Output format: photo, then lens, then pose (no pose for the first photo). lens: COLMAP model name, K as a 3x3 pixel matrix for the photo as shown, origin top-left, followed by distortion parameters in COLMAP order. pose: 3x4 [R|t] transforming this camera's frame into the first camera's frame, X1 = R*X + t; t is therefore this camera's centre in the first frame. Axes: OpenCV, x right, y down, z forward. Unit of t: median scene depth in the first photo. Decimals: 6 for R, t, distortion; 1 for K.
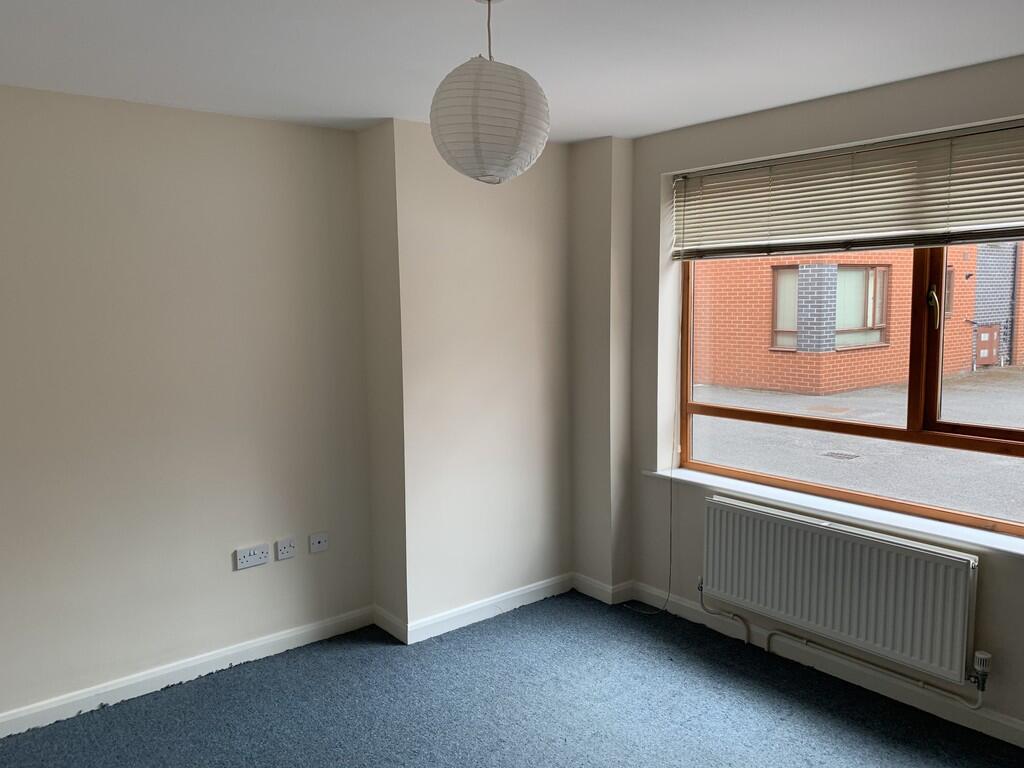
lens RADIAL K [[814.5, 0, 510.2], [0, 814.5, 380.3], [0, 0, 1]] dist [0.053938, 0.002296]
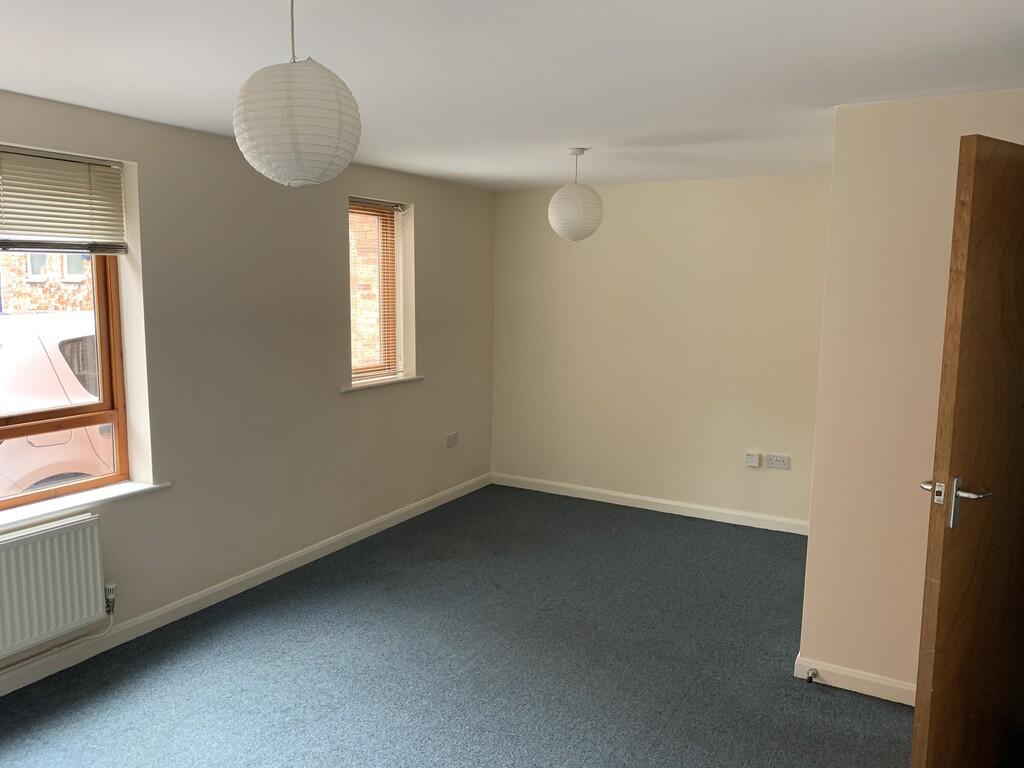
lens RADIAL K [[767.9, 0, 510.1], [0, 767.9, 385.9], [0, 0, 1]] dist [-0.010688, -0.003365]
pose [[-0.357764, -0.113862, 0.926844, -0.656694], [0.101204, 0.981964, 0.159698, -0.083582], [-0.928312, 0.150934, -0.339788, 0.774147]]
